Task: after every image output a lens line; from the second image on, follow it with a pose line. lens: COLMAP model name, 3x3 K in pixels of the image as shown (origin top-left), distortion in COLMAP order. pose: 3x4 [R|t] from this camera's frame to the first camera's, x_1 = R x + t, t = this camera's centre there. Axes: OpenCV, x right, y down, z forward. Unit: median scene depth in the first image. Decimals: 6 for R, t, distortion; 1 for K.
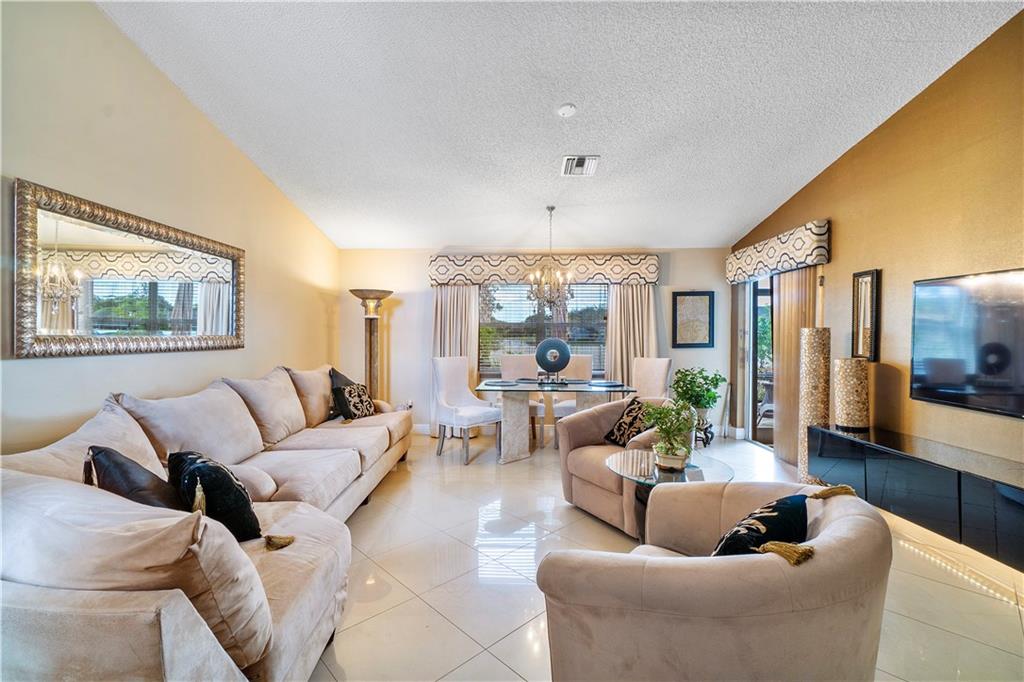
lens RADIAL K [[439.0, 0, 512.0], [0, 439.0, 341.0], [0, 0, 1]] dist [-0.002819, -0.000344]
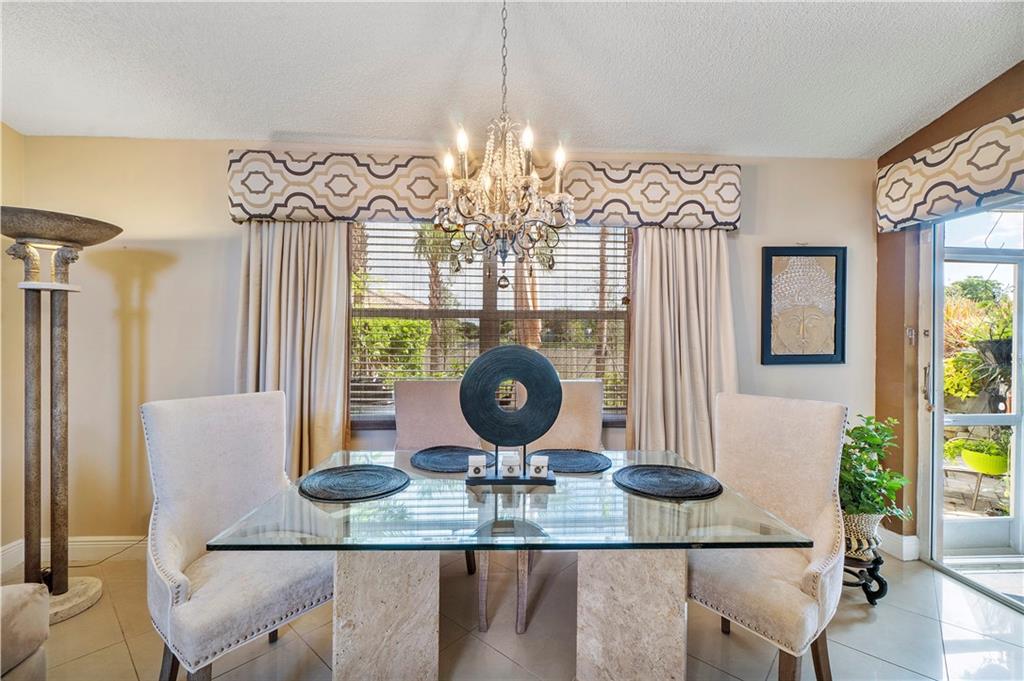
lens RADIAL K [[437.2, 0, 506.0], [0, 437.2, 336.5], [0, 0, 1]] dist [-0.002369, 0.000031]
pose [[0.997817, 0.005282, 0.065823, 0.060182], [-0.004396, 0.999898, -0.013597, -0.007346], [-0.065888, 0.013278, 0.997739, 0.598288]]
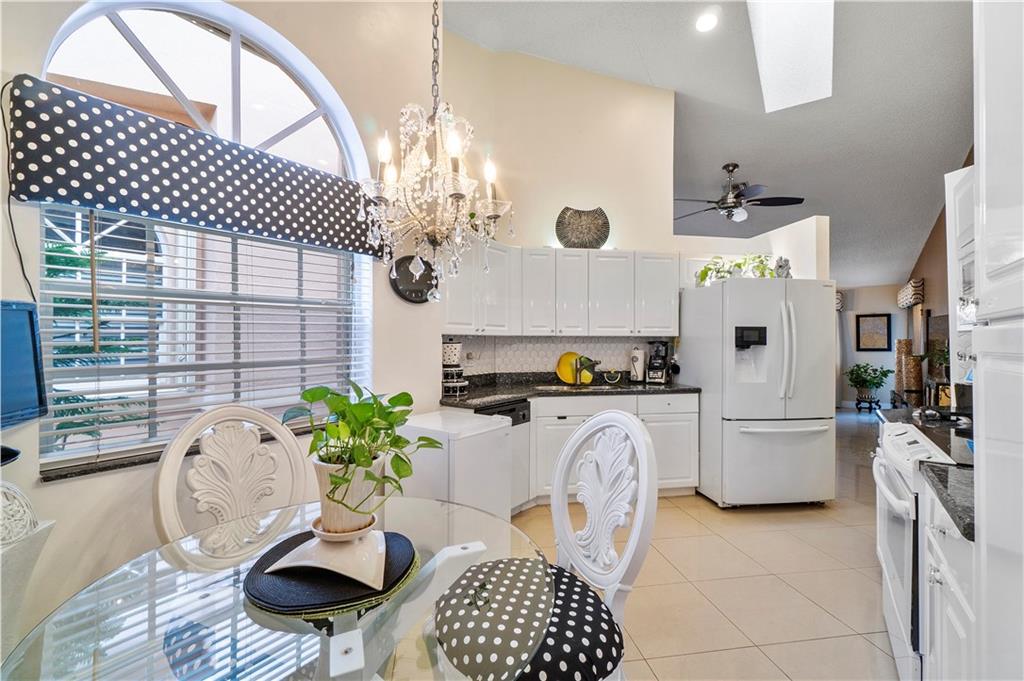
lens RADIAL K [[437.2, 0, 506.0], [0, 437.2, 336.5], [0, 0, 1]] dist [-0.002369, 0.000031]
pose [[0.814413, -0.002134, -0.580282, 0.279185], [-0.011918, 0.999721, -0.020404, 0.011678], [0.580164, 0.023533, 0.814160, -1.067903]]
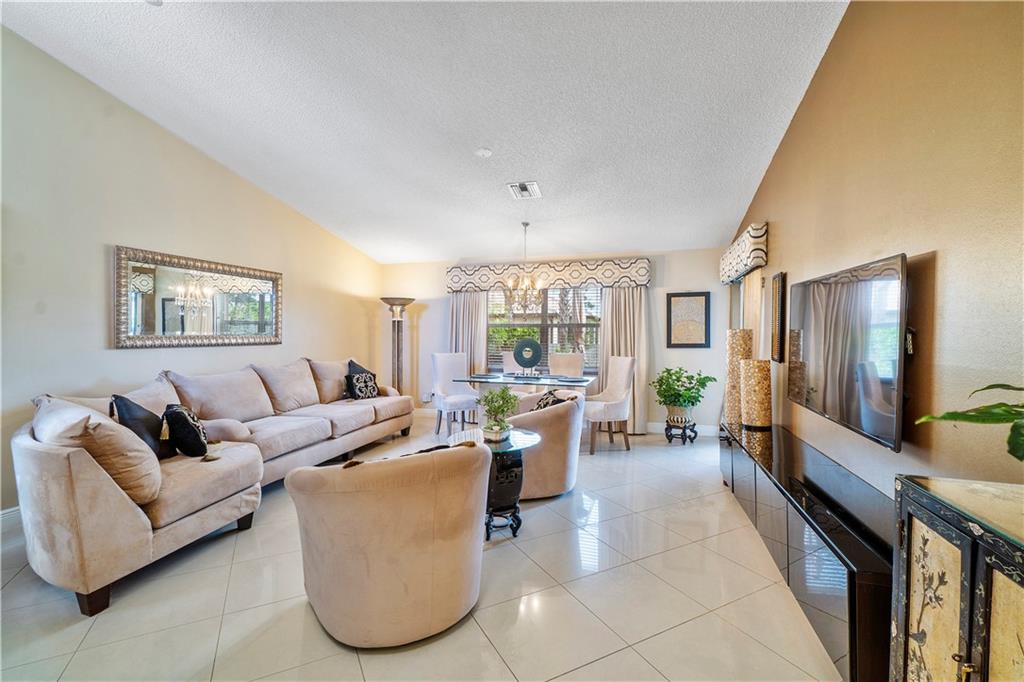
lens RADIAL K [[439.0, 0, 512.0], [0, 439.0, 341.0], [0, 0, 1]] dist [-0.002819, -0.000344]
pose [[0.962708, 0.007246, -0.270446, 0.325187], [-0.006073, 0.999968, 0.005175, -0.003529], [0.270475, -0.003339, 0.962721, -0.096844]]
